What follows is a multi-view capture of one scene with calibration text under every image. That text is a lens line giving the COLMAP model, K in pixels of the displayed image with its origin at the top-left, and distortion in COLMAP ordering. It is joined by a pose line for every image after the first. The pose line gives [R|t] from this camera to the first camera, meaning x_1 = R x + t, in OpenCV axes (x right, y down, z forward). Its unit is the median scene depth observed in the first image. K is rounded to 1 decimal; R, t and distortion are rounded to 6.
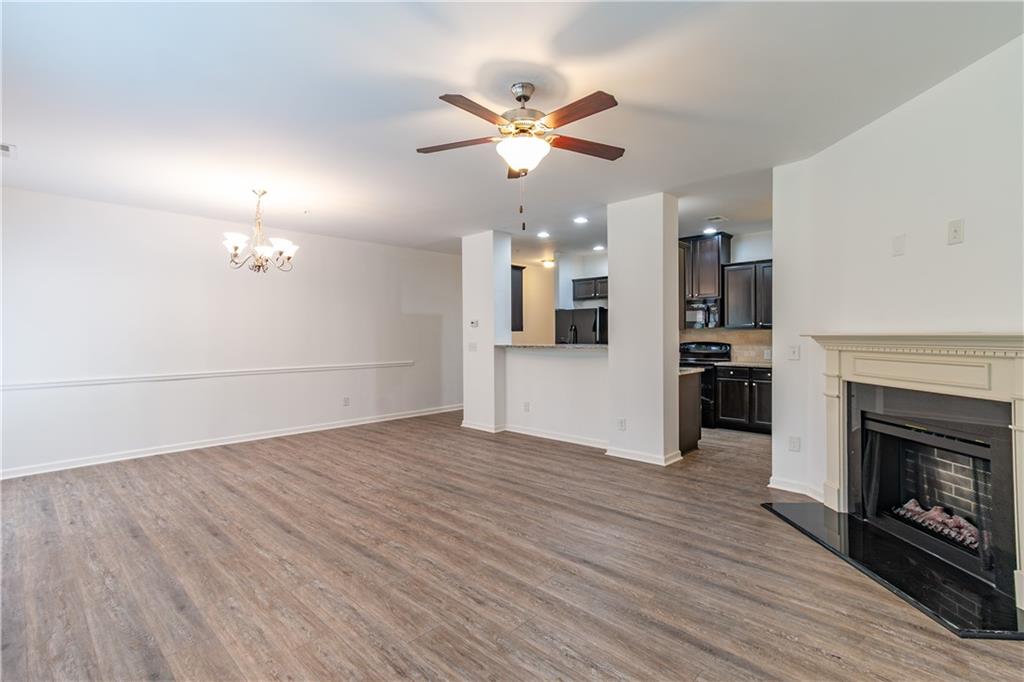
lens RADIAL K [[482.1, 0, 520.7], [0, 482.1, 338.2], [0, 0, 1]] dist [-0.002600, 0.024949]
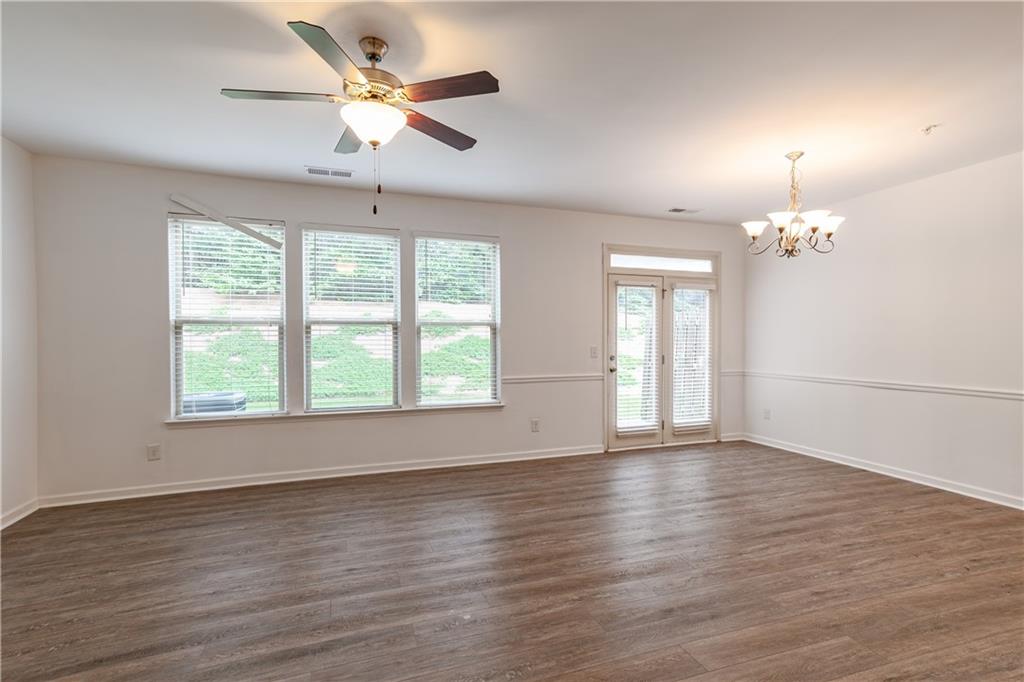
lens RADIAL K [[506.2, 0, 510.6], [0, 506.2, 337.6], [0, 0, 1]] dist [-0.000091, 0.029803]
pose [[-0.460055, 0.007185, -0.887861, 0.534881], [-0.003482, 0.999945, 0.009896, -0.009232], [0.887883, 0.007644, -0.460005, 1.258603]]
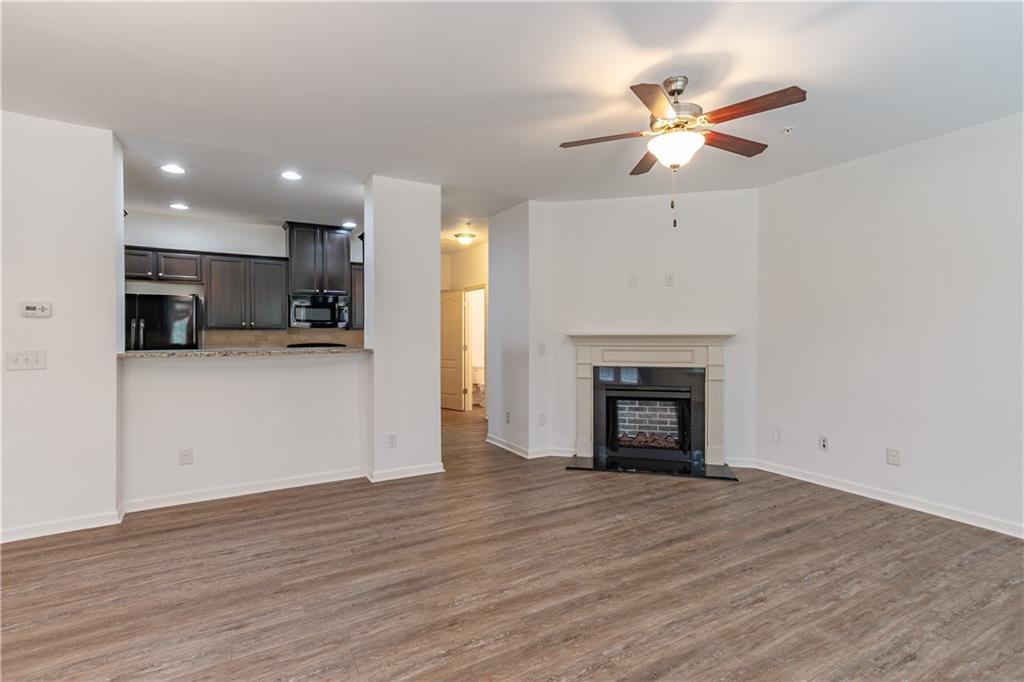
lens RADIAL K [[482.1, 0, 520.7], [0, 482.1, 338.2], [0, 0, 1]] dist [-0.002600, 0.024949]
pose [[0.283201, -0.003462, 0.959054, -0.796340], [0.006733, 0.999976, 0.001622, -0.001652], [-0.959037, 0.005998, 0.283217, 0.796799]]
